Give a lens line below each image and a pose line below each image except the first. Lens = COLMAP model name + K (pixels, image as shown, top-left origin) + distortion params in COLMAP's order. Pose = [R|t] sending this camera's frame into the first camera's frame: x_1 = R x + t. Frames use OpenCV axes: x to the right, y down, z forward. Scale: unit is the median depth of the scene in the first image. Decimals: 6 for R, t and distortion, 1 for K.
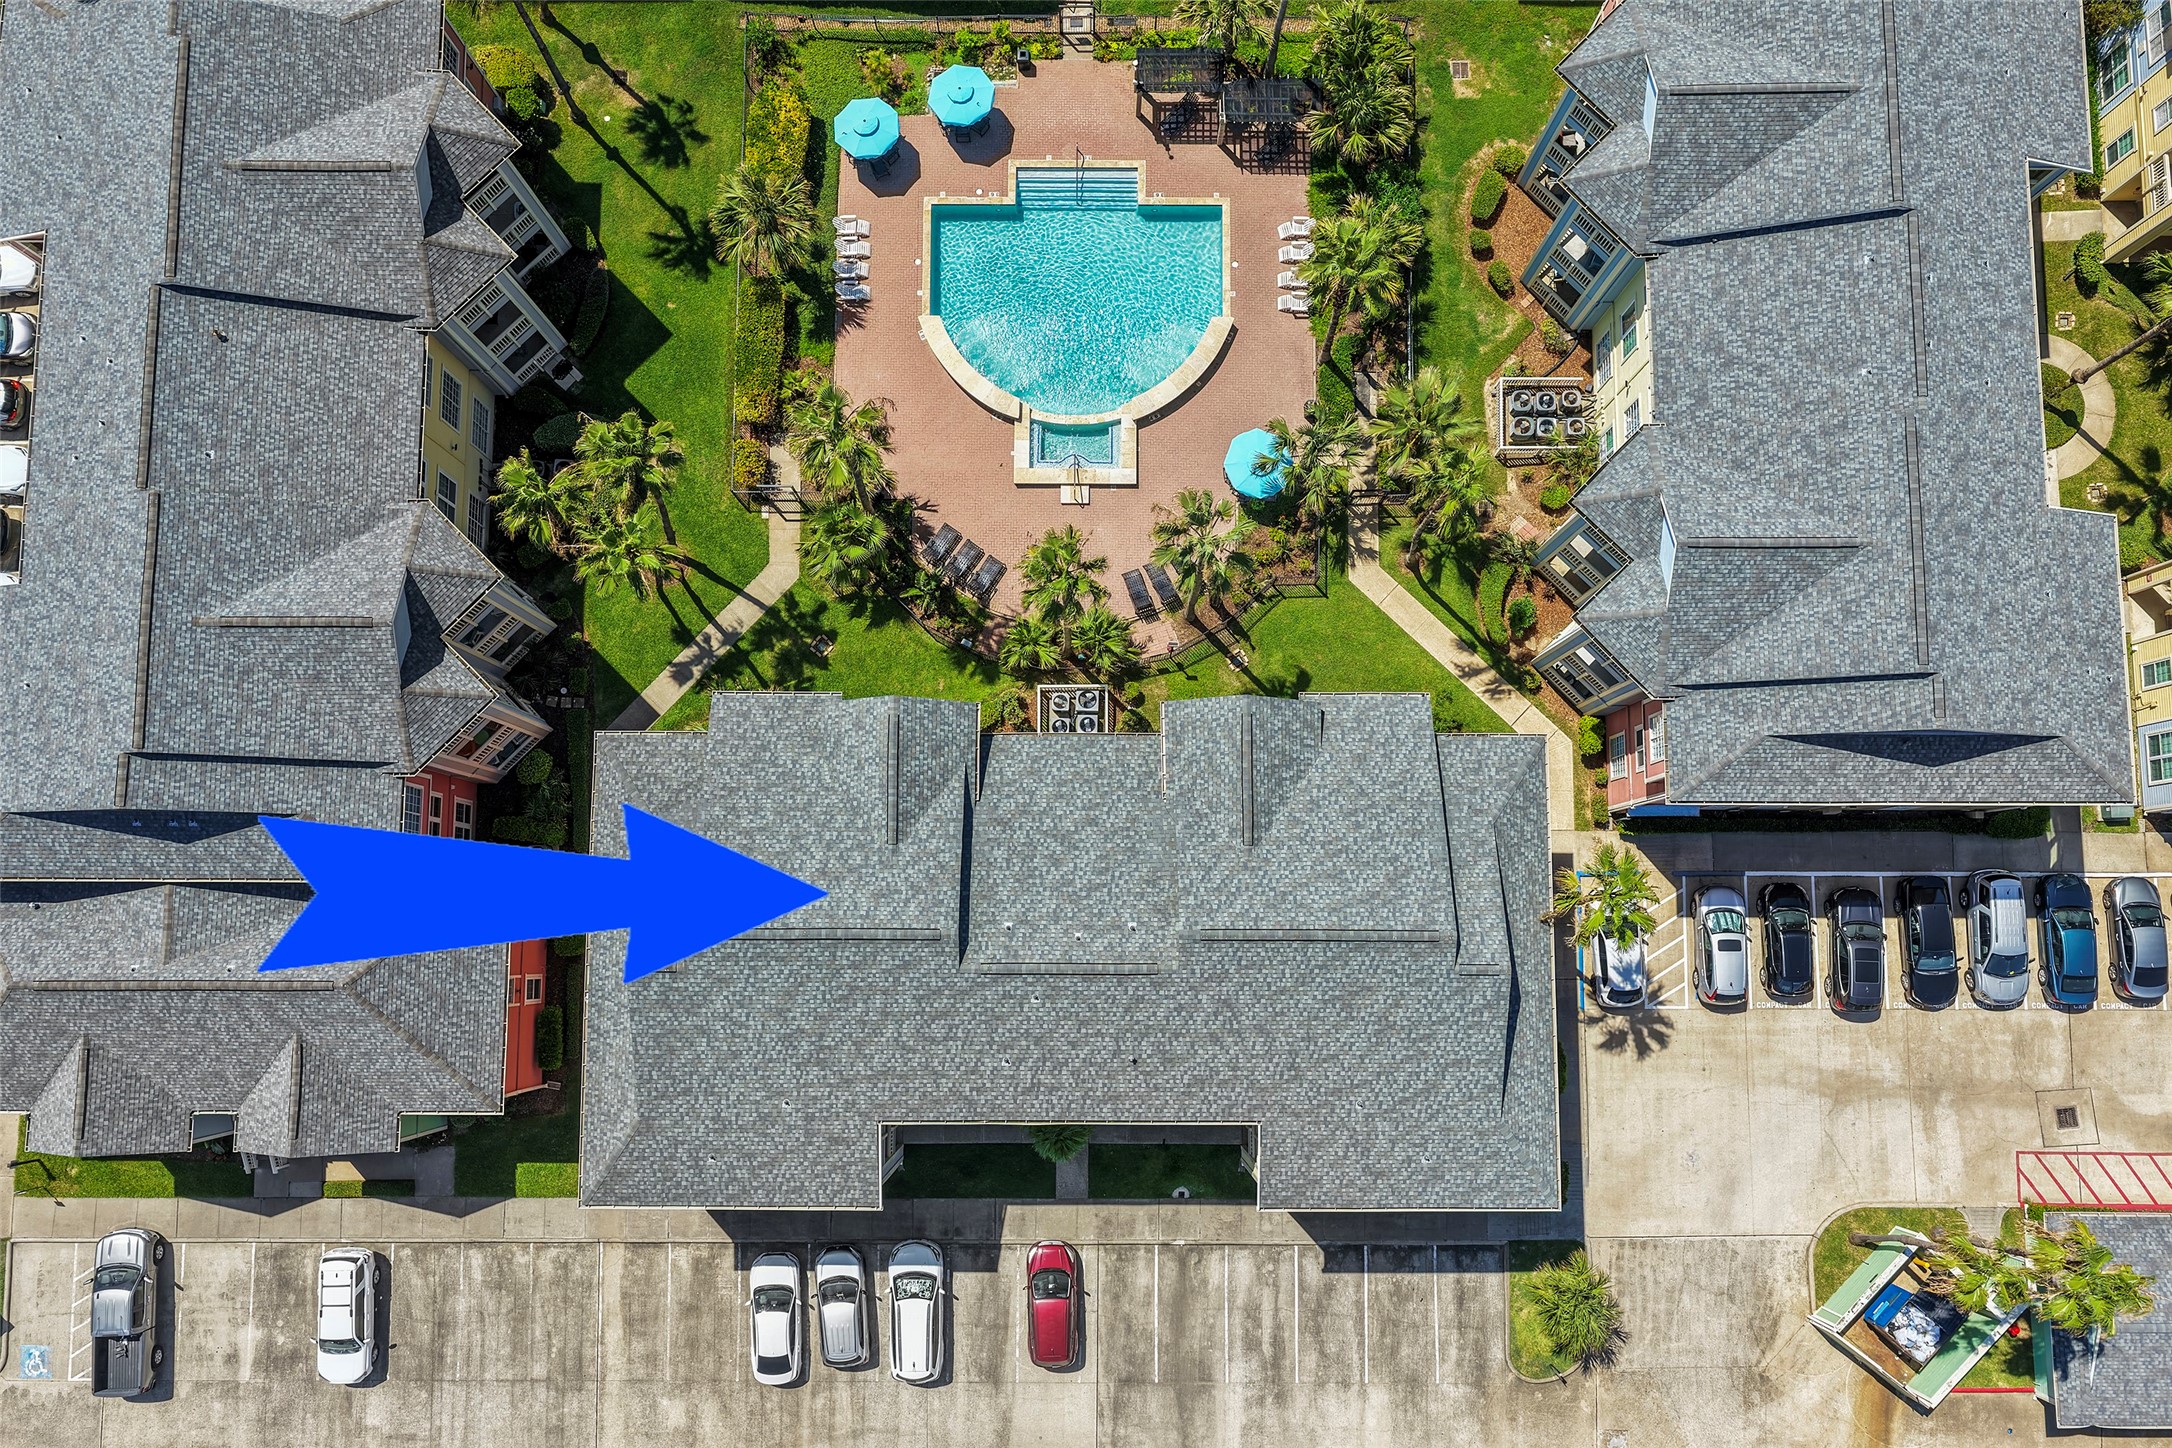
lens RADIAL K [[1753.3, 0, 1086.0], [0, 1753.3, 724.0], [0, 0, 1]] dist [-0.004943, -0.000762]
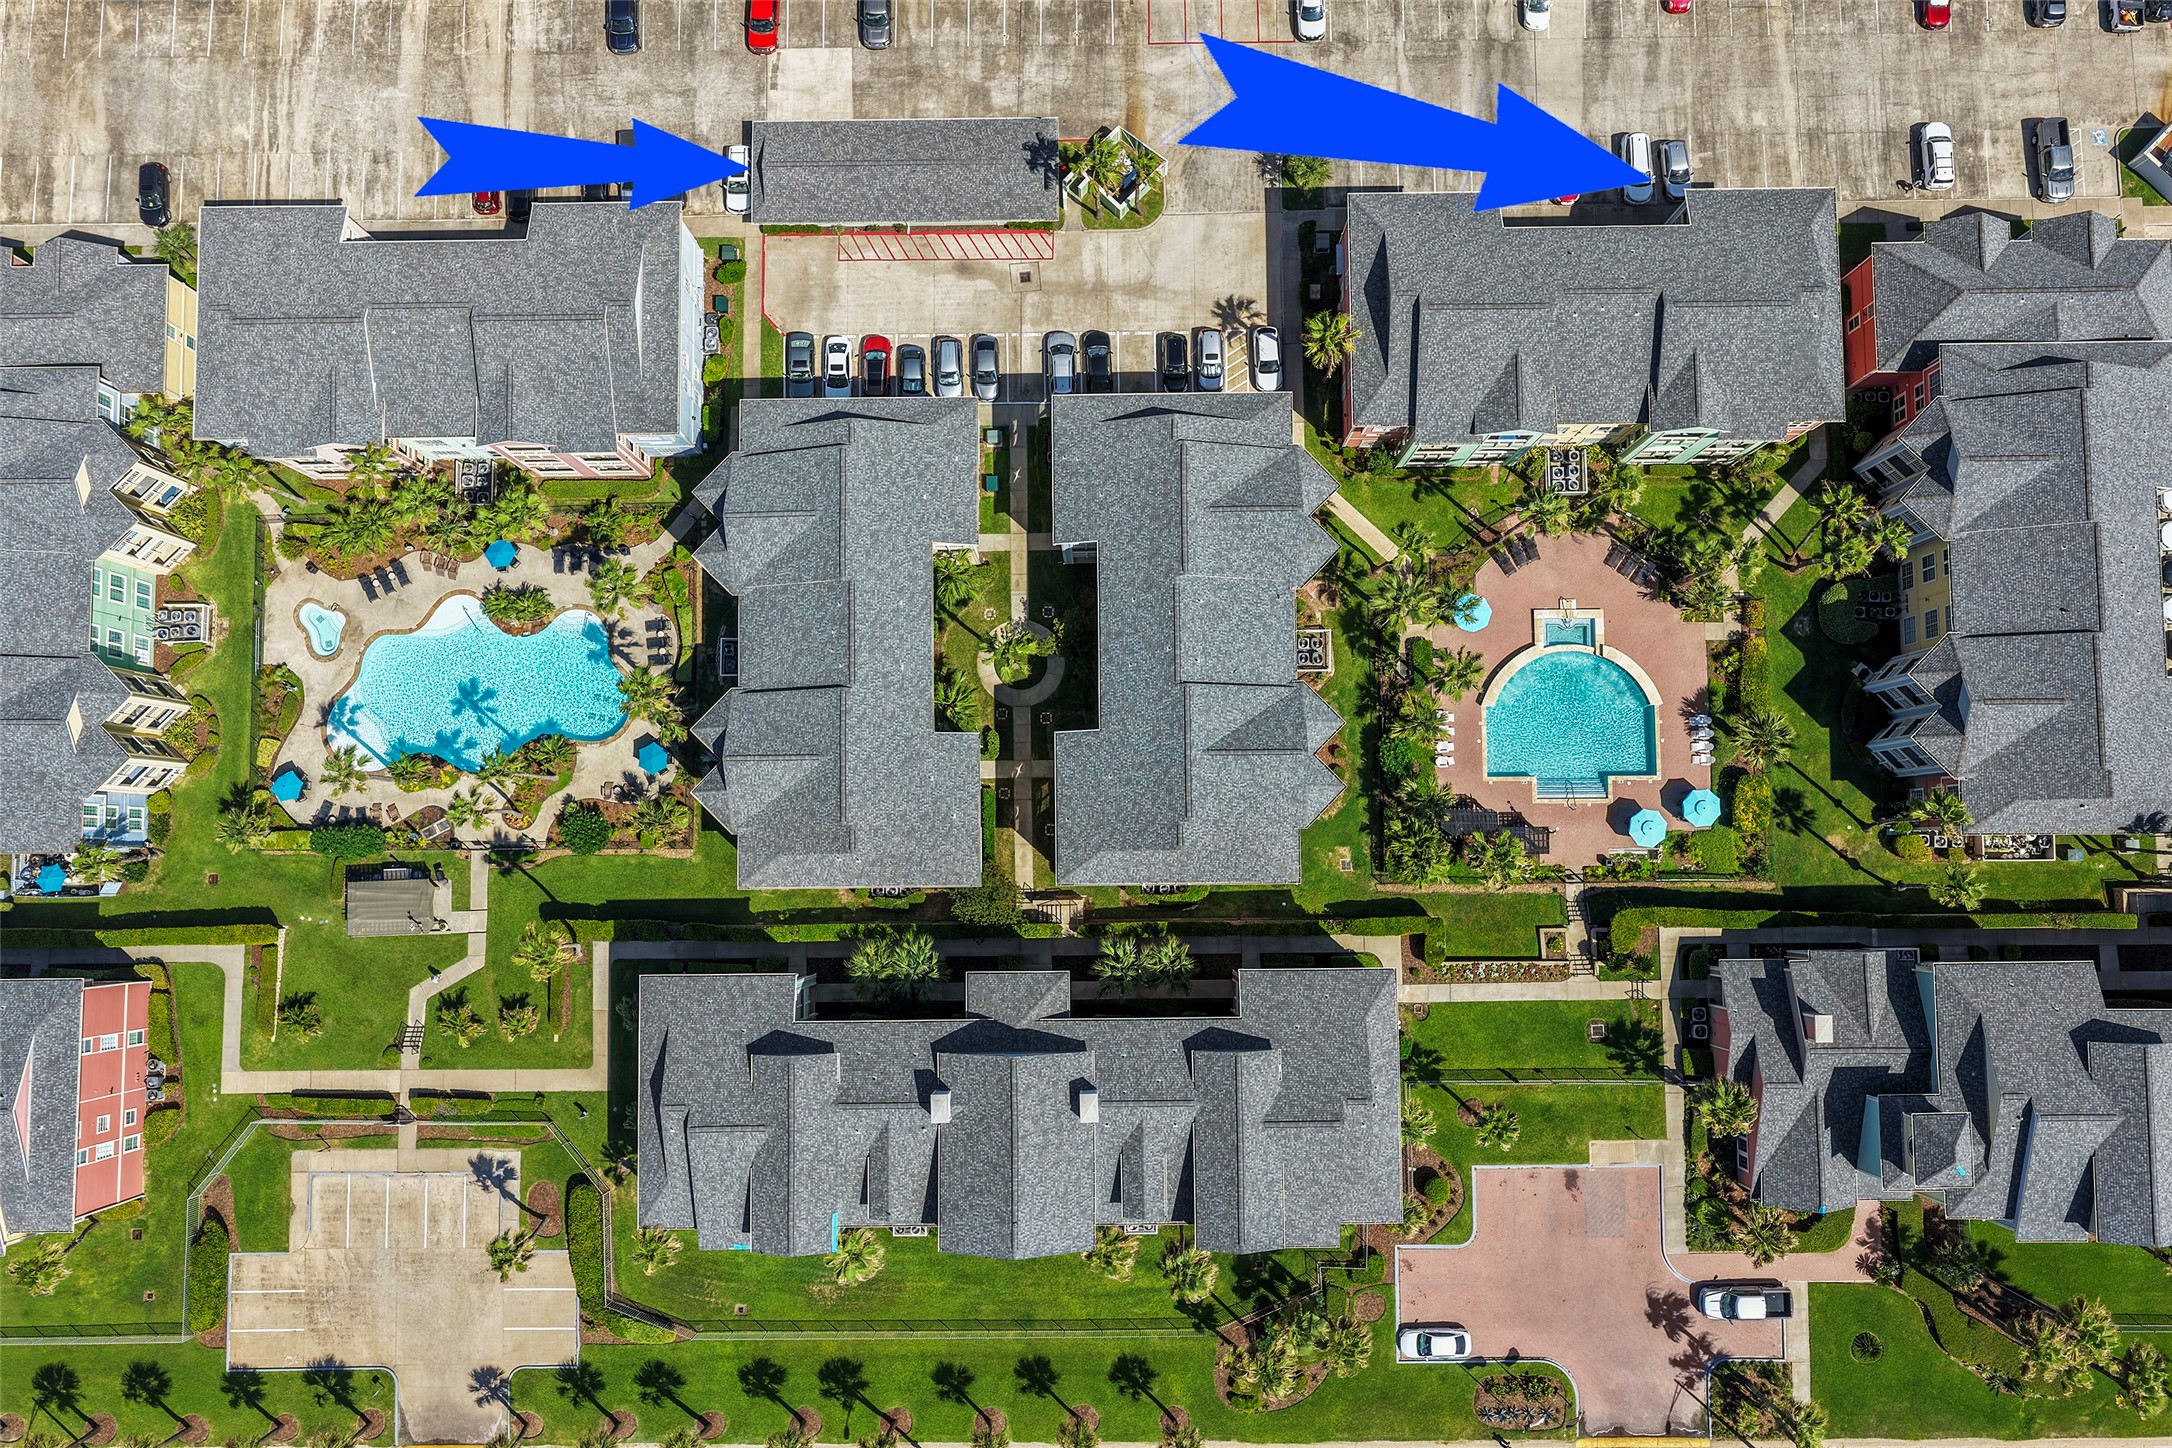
lens RADIAL K [[1753.3, 0, 1086.0], [0, 1753.3, 724.0], [0, 0, 1]] dist [-0.004943, -0.000762]
pose [[-0.999656, 0.016859, 0.020104, 0.460529], [-0.012723, -0.981602, 0.190516, -0.599858], [0.022946, 0.190194, 0.981478, -0.748858]]
